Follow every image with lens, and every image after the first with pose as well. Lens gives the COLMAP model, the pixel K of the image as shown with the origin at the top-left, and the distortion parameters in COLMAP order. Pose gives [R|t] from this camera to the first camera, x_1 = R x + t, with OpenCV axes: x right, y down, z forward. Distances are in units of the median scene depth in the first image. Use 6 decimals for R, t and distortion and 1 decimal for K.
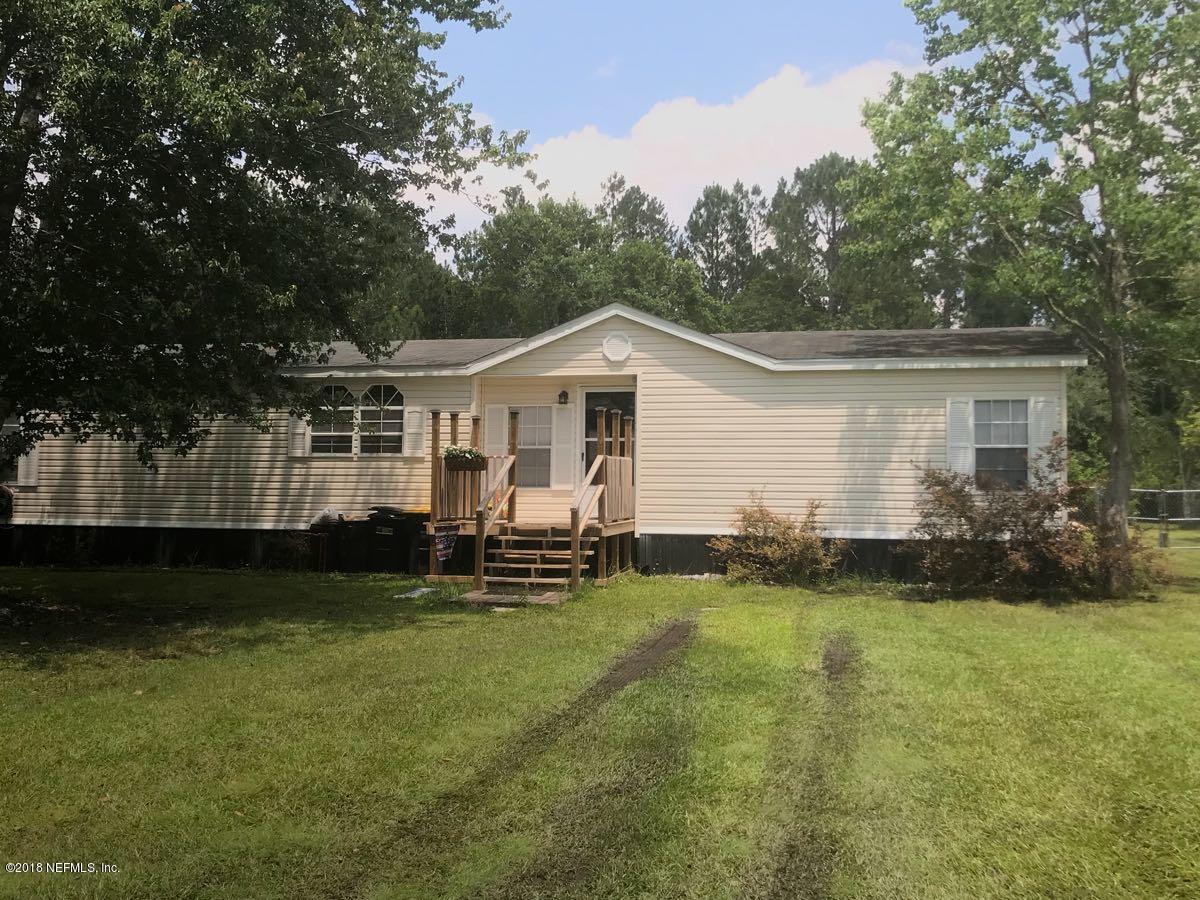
lens RADIAL K [[988.6, 0, 600.0], [0, 988.6, 450.0], [0, 0, 1]] dist [0.011510, -0.003872]
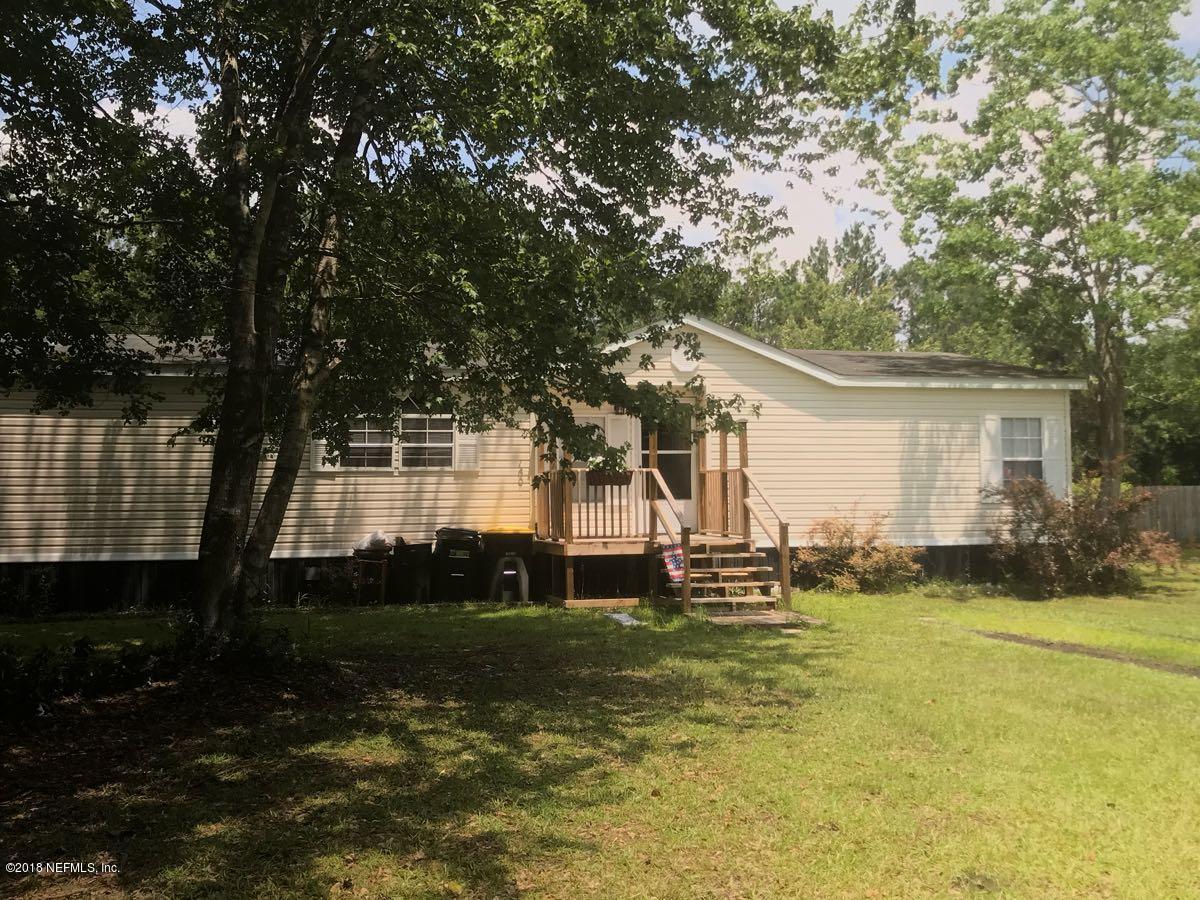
lens RADIAL K [[988.6, 0, 600.0], [0, 988.6, 450.0], [0, 0, 1]] dist [0.011510, -0.003872]
pose [[0.931114, 0.004039, 0.364707, -0.401269], [0.001877, 0.999872, -0.015865, 0.002236], [-0.364724, 0.015457, 0.930987, 0.121001]]
